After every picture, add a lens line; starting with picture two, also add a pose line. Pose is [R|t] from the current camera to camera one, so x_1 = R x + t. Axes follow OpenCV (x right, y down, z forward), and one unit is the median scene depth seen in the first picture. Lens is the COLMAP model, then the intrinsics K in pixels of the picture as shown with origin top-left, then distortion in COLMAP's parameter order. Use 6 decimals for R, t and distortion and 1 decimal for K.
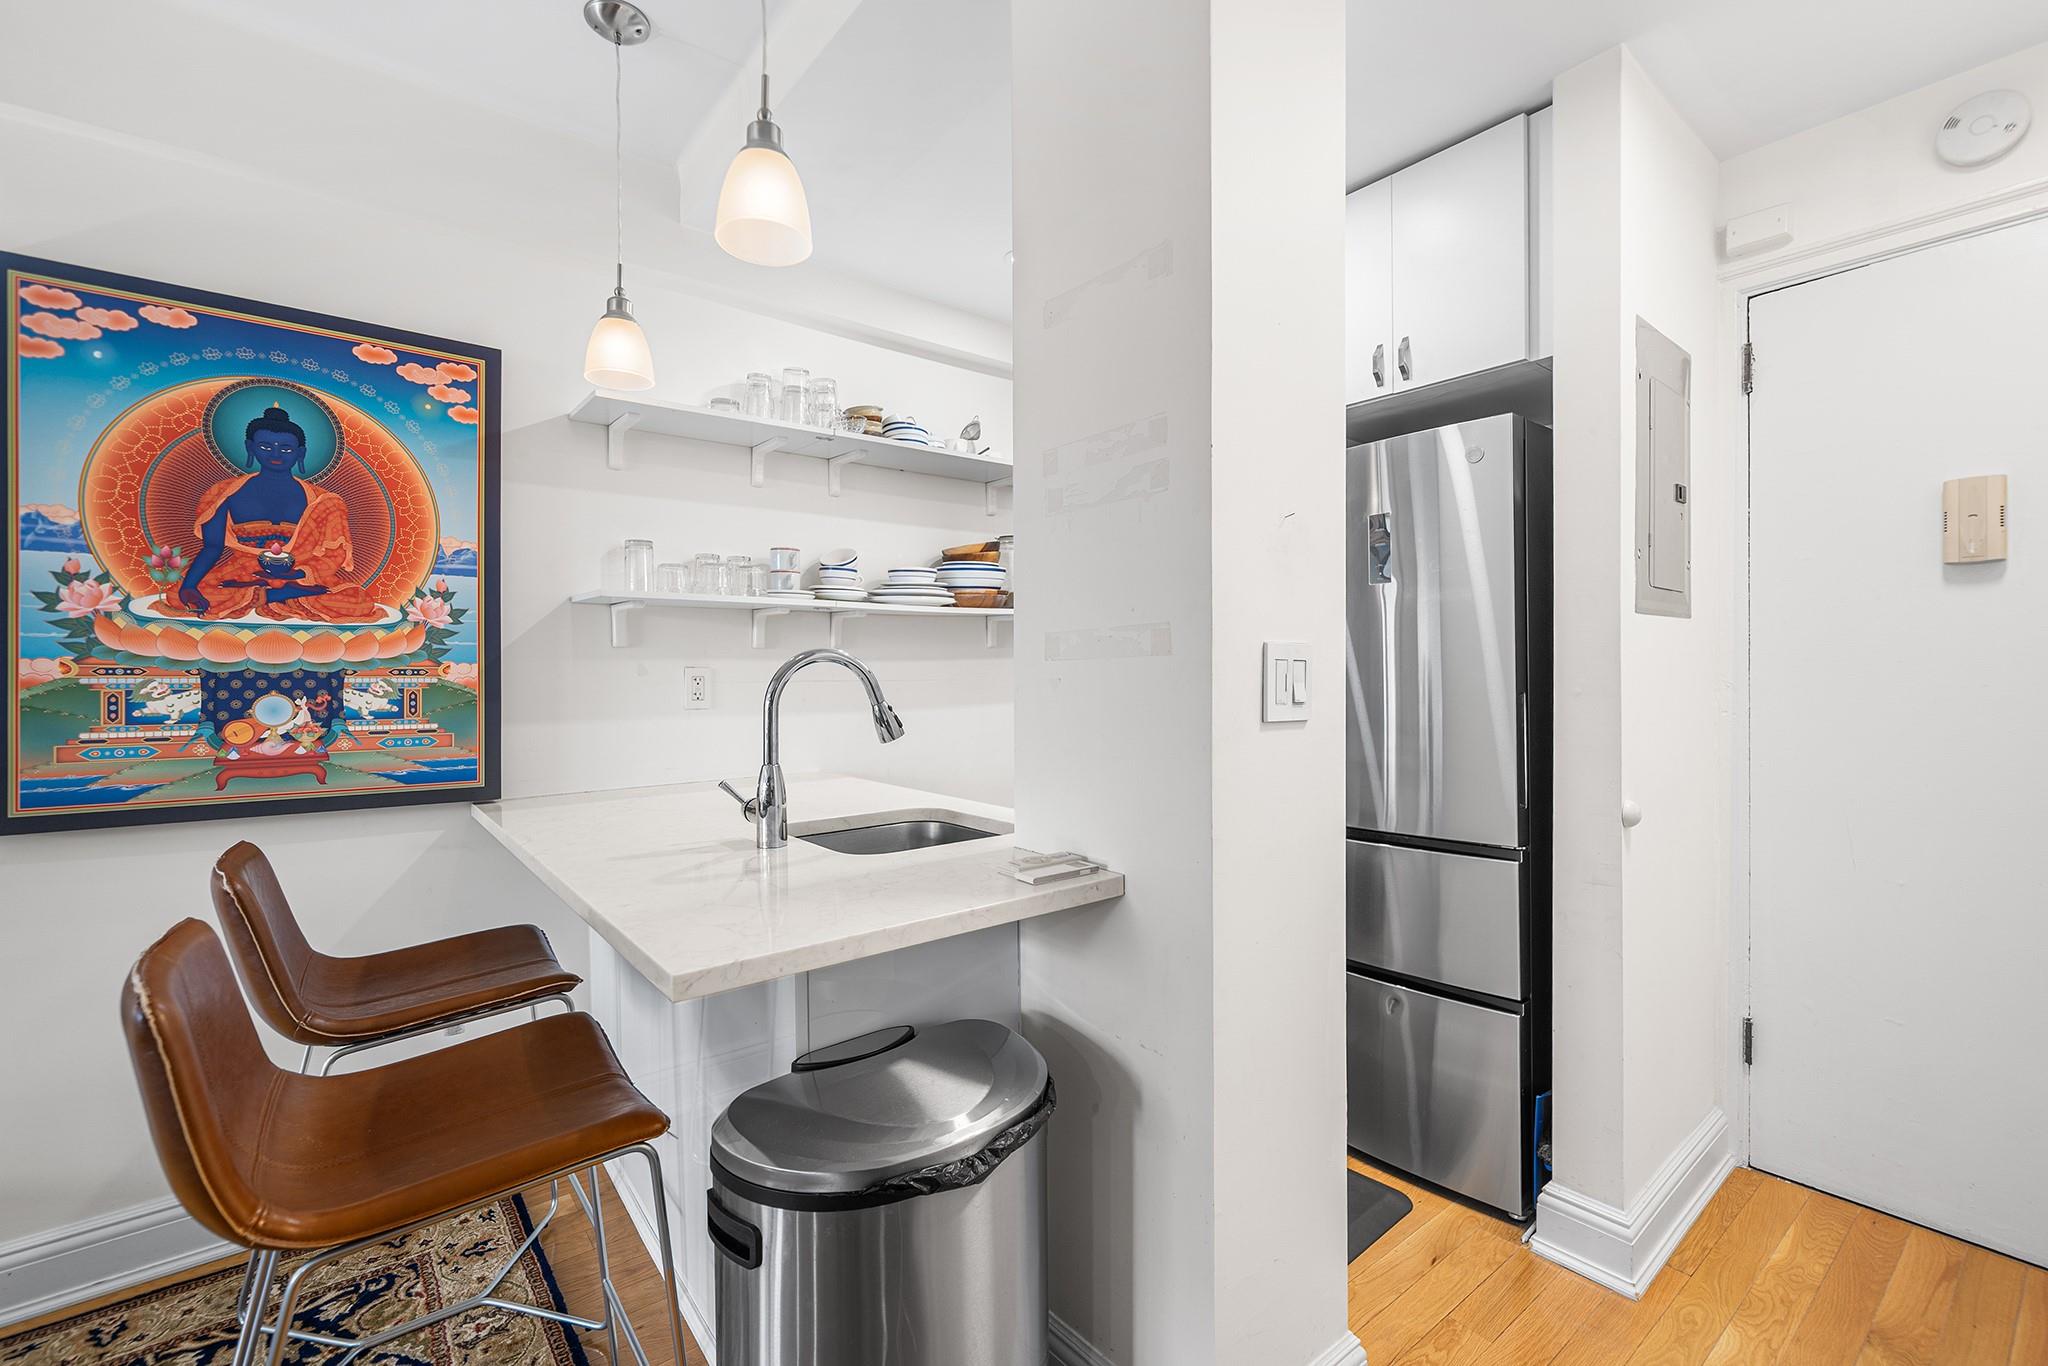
lens RADIAL K [[866.9, 0, 1016.8], [0, 866.9, 694.4], [0, 0, 1]] dist [-0.000879, -0.000091]
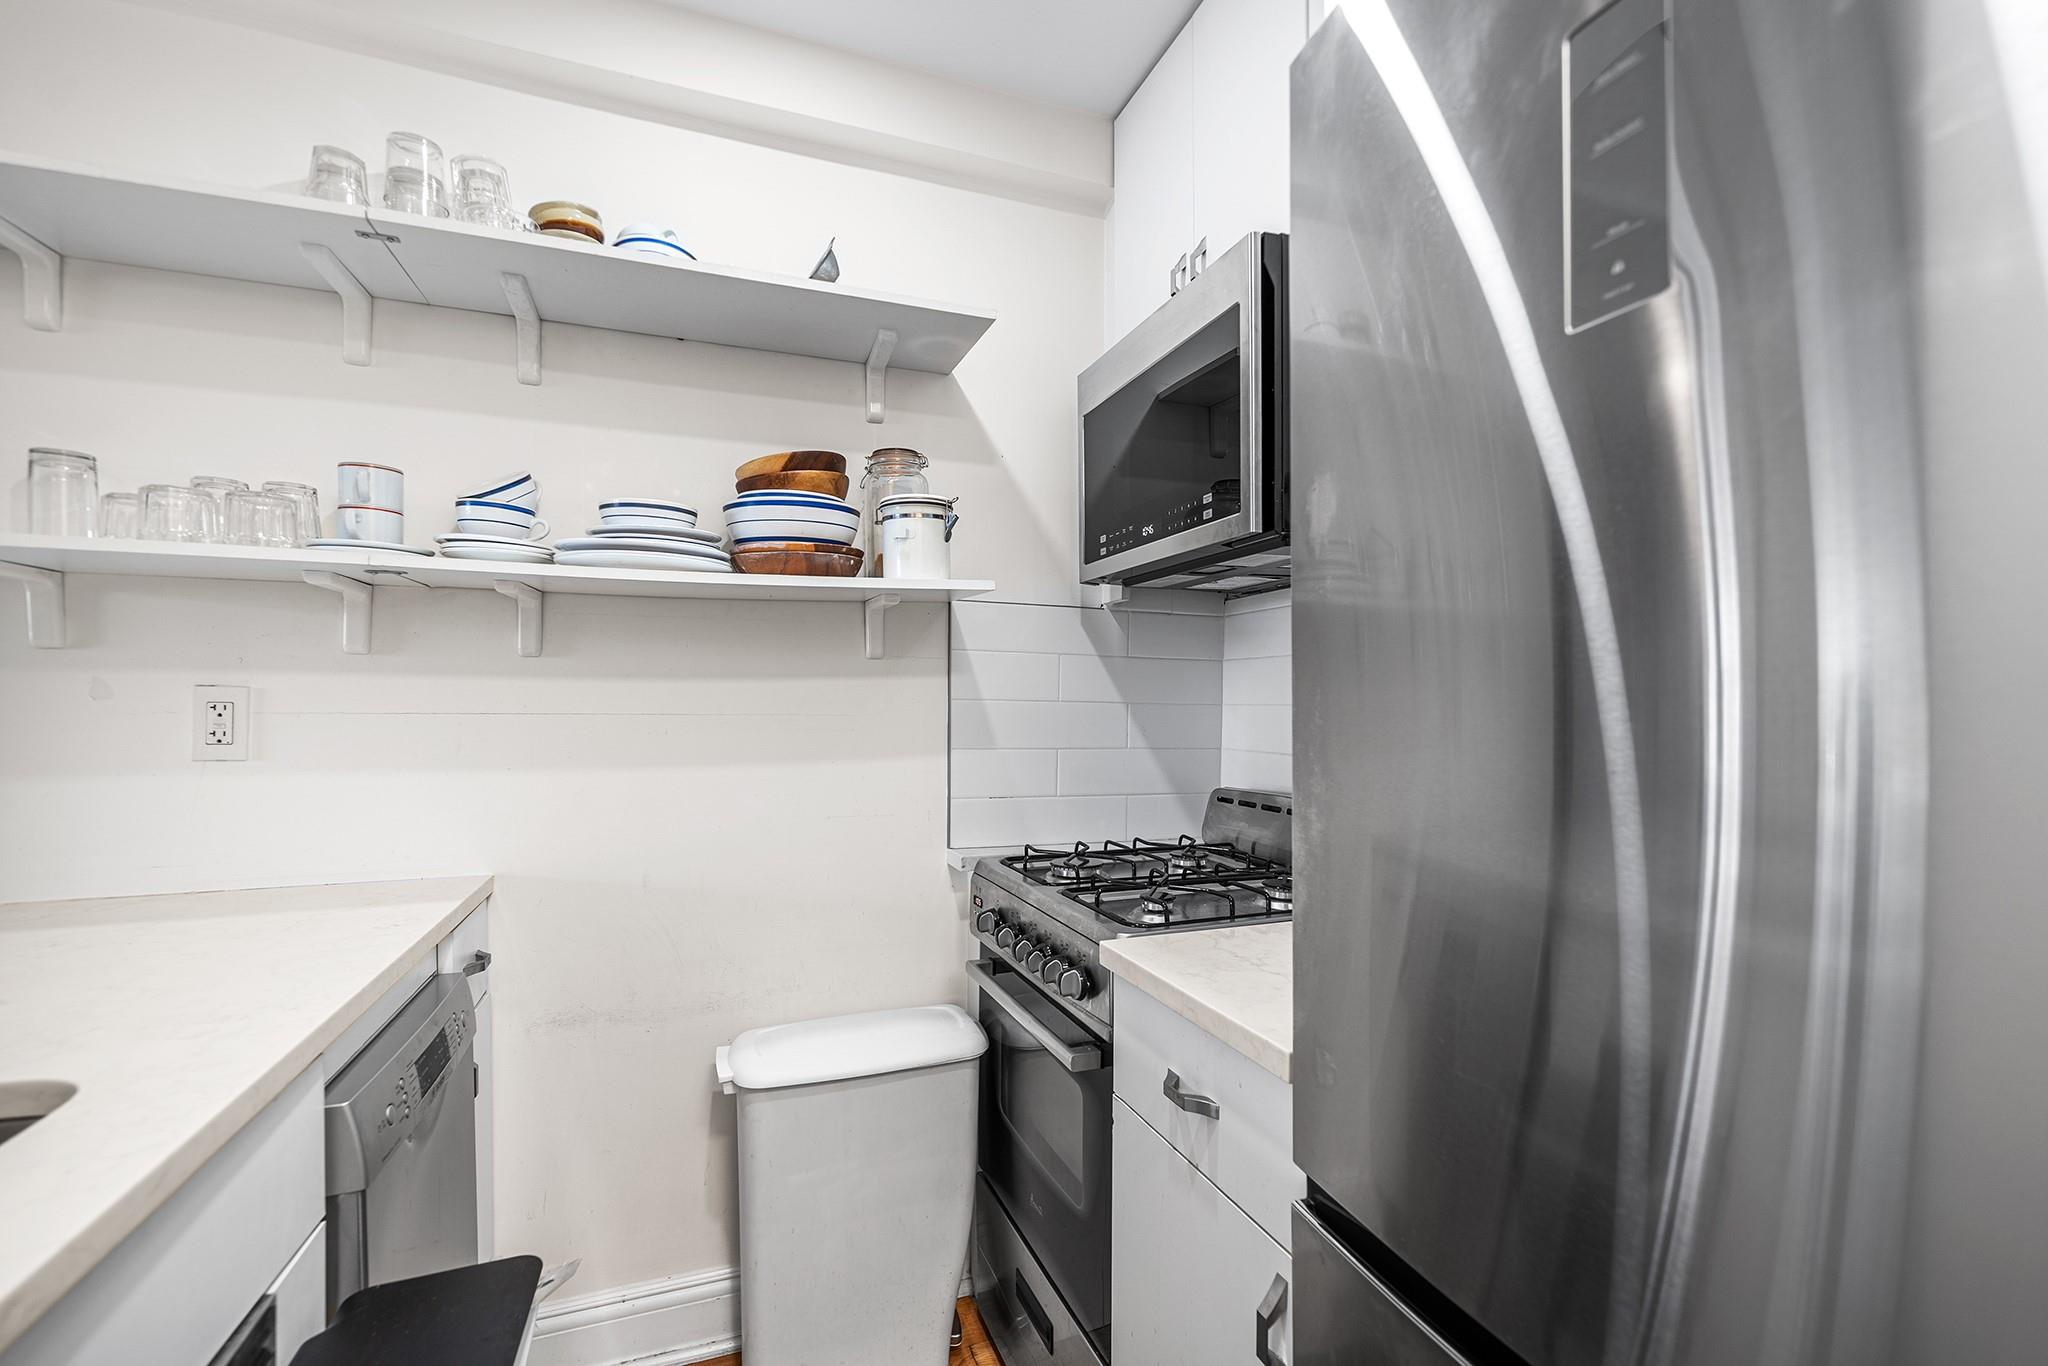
lens RADIAL K [[867.9, 0, 1018.9], [0, 867.9, 709.0], [0, 0, 1]] dist [-0.001354, -0.000185]
pose [[0.951466, 0.010394, -0.307577, 0.460178], [-0.016383, 0.999723, -0.016896, -0.023243], [0.307316, 0.021115, 0.951373, 0.973701]]
